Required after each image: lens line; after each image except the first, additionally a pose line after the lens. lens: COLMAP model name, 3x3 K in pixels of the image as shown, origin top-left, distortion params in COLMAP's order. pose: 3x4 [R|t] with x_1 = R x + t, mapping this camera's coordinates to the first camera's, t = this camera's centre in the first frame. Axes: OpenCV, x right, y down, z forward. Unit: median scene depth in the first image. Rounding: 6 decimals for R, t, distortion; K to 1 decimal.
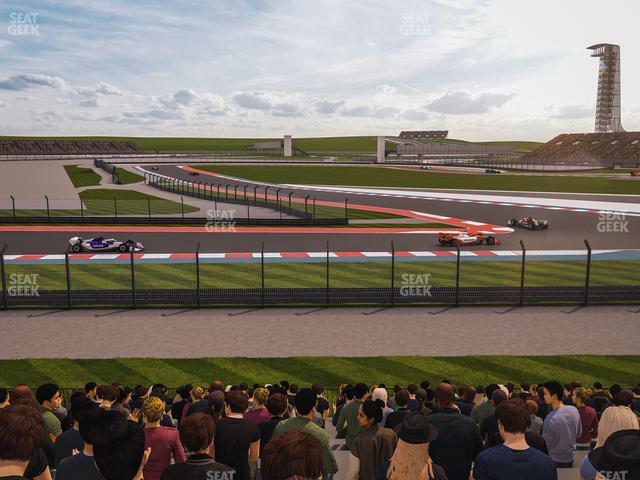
lens RADIAL K [[548.7, 0, 336.1], [0, 548.7, 244.4], [0, 0, 1]] dist [-0.001904, 0.004236]
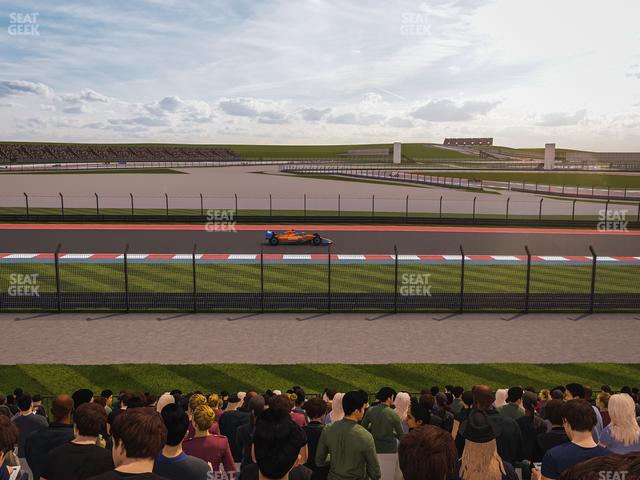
lens RADIAL K [[548.7, 0, 336.1], [0, 548.7, 244.4], [0, 0, 1]] dist [-0.001904, 0.004236]
pose [[0.999691, -0.003992, 0.024528, -0.111374], [0.004294, 0.999915, -0.012286, 0.002582], [-0.024477, 0.012388, 0.999624, -0.015332]]
